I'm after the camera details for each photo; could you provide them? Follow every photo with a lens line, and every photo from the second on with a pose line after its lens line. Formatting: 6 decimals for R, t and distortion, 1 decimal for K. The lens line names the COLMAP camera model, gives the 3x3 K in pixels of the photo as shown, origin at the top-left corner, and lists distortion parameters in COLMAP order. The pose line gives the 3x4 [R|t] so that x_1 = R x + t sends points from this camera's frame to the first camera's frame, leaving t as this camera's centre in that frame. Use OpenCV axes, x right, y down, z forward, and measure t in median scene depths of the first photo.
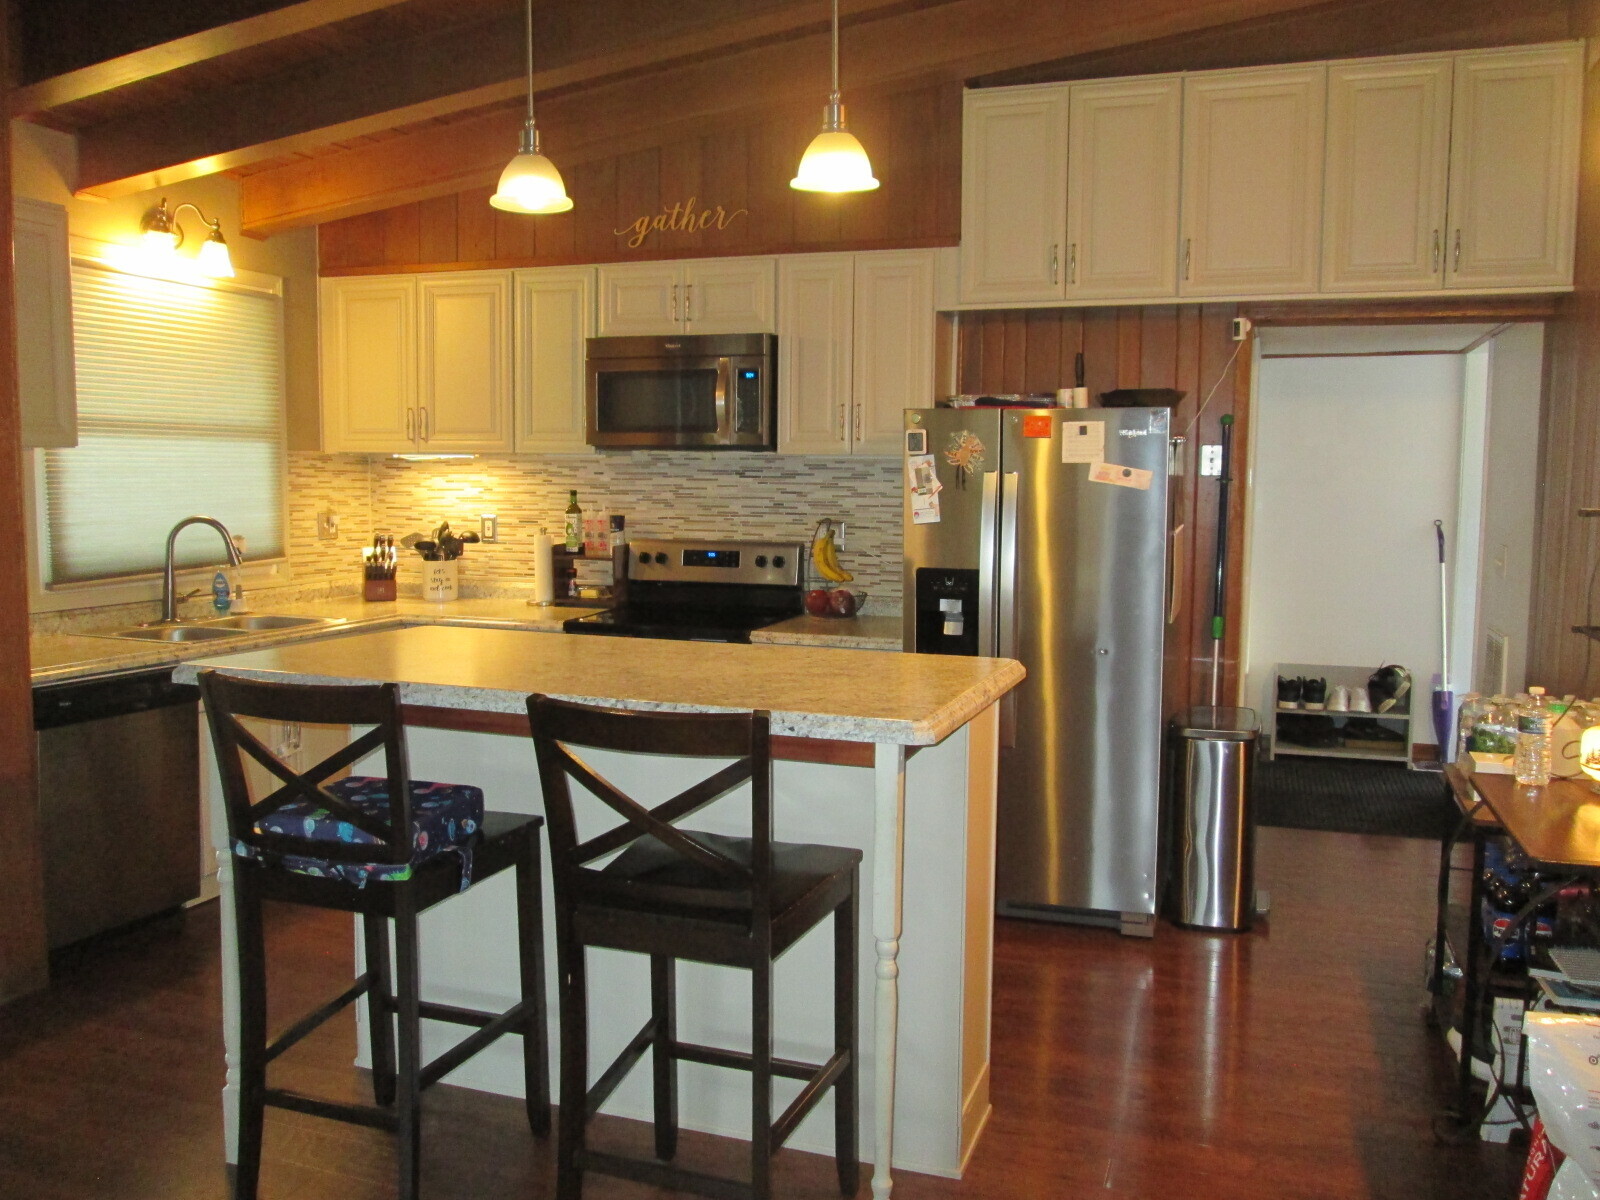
lens RADIAL K [[1326.0, 0, 787.8], [0, 1326.0, 610.6], [0, 0, 1]] dist [-0.050272, 0.025350]
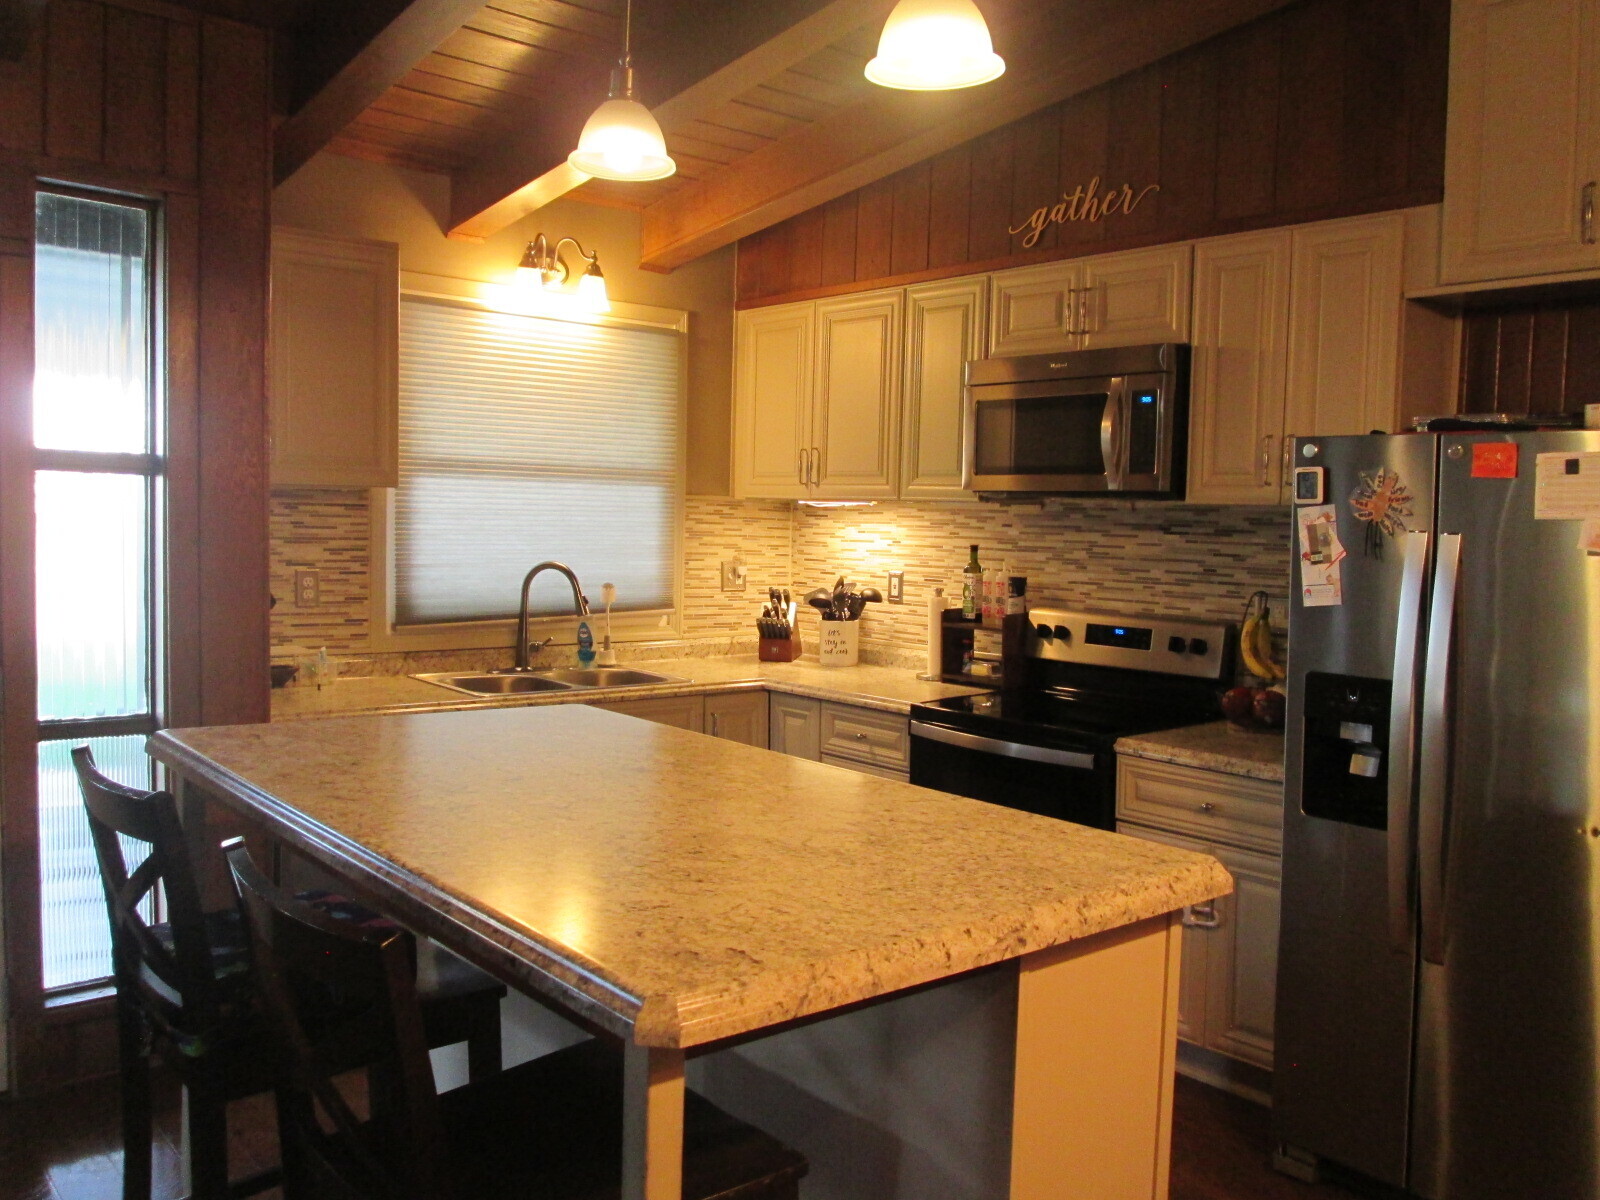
lens RADIAL K [[1326.0, 0, 787.8], [0, 1326.0, 610.6], [0, 0, 1]] dist [-0.050272, 0.025350]
pose [[0.867364, 0.047764, -0.495376, 0.158032], [-0.067632, 0.997462, -0.022243, -0.023995], [0.493057, 0.052796, 0.868394, 0.225794]]
